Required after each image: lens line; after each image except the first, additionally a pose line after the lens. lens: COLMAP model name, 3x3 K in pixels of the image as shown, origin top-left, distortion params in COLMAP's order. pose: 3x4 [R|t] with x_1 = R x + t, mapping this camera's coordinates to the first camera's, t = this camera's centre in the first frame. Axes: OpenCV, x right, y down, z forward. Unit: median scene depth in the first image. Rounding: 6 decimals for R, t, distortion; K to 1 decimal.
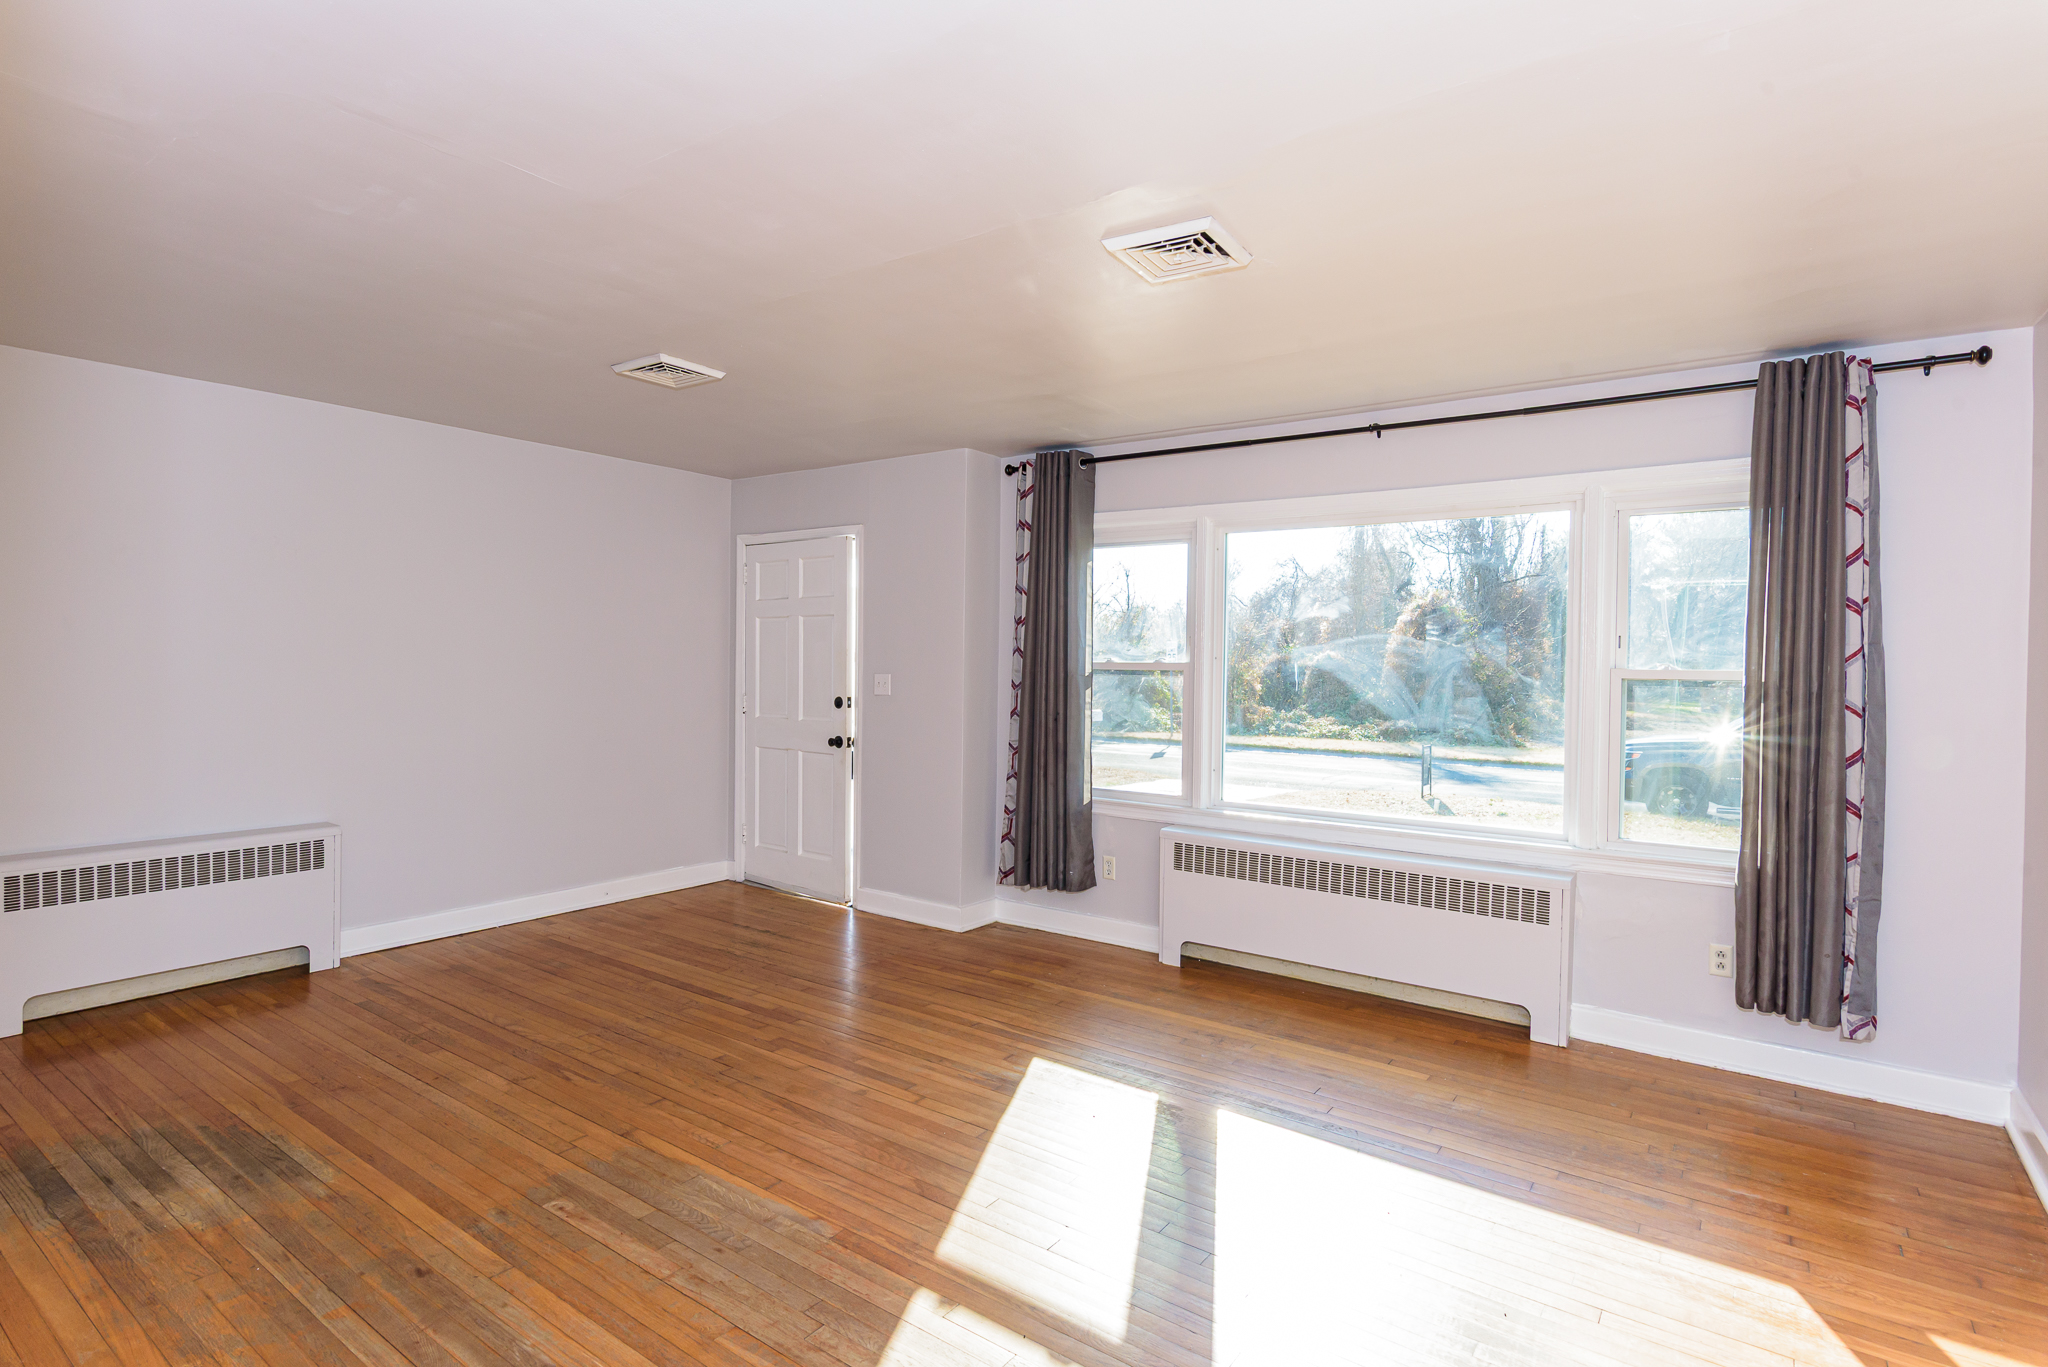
lens RADIAL K [[1031.7, 0, 998.3], [0, 1031.7, 675.9], [0, 0, 1]] dist [-0.000714, -0.001006]
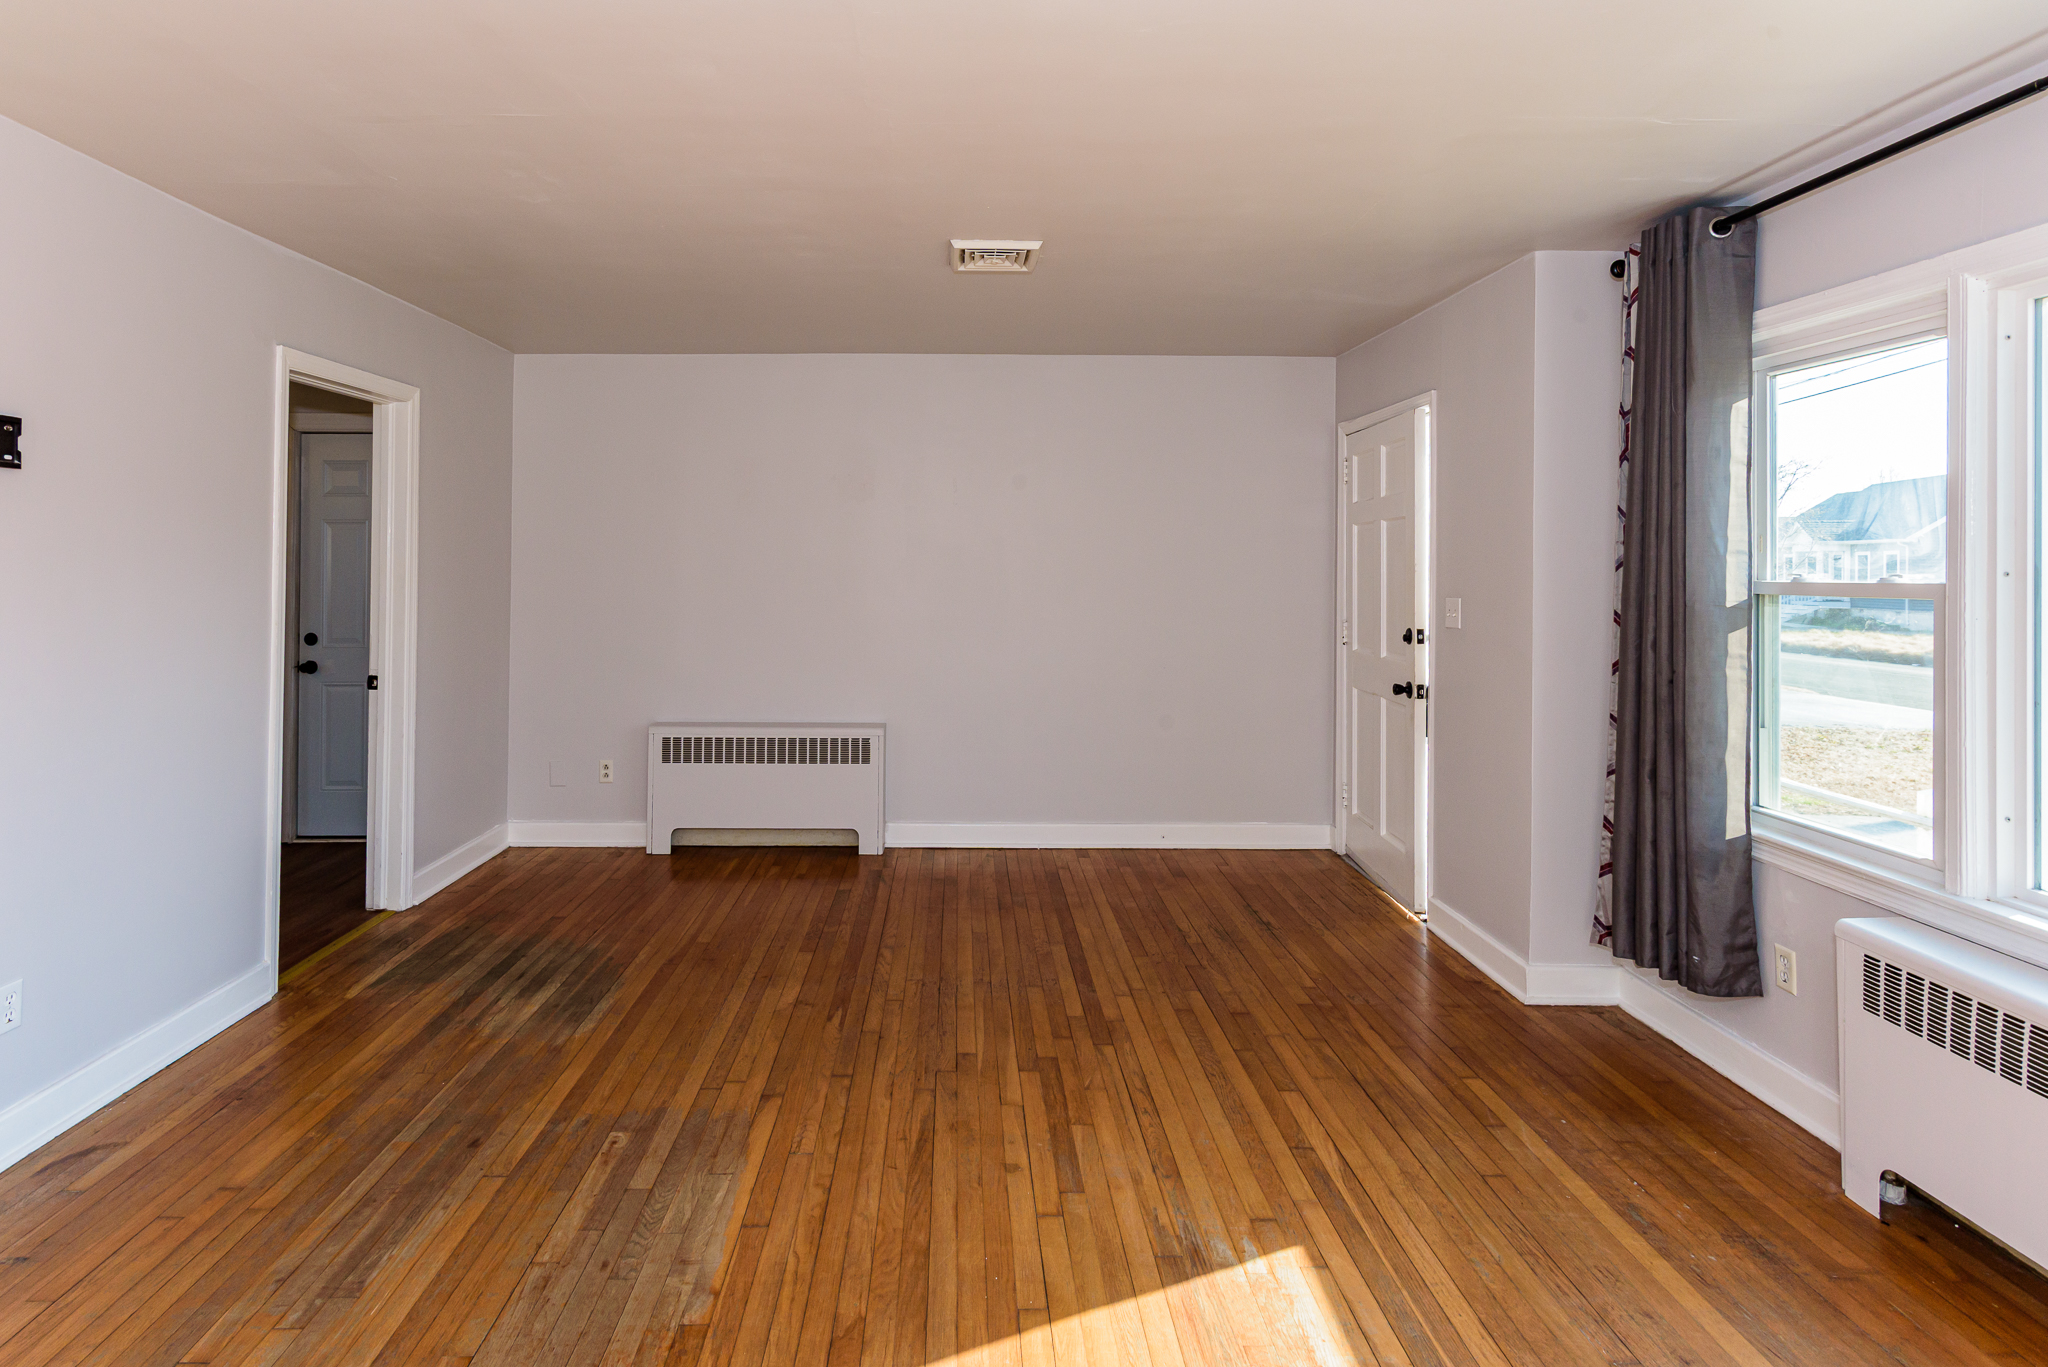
lens RADIAL K [[1066.4, 0, 954.8], [0, 1066.4, 558.9], [0, 0, 1]] dist [0.002468, -0.000629]
pose [[0.594036, -0.016153, -0.804276, 0.324767], [-0.008593, 0.999614, -0.026423, -0.007539], [0.804393, 0.022608, 0.593668, 0.353797]]
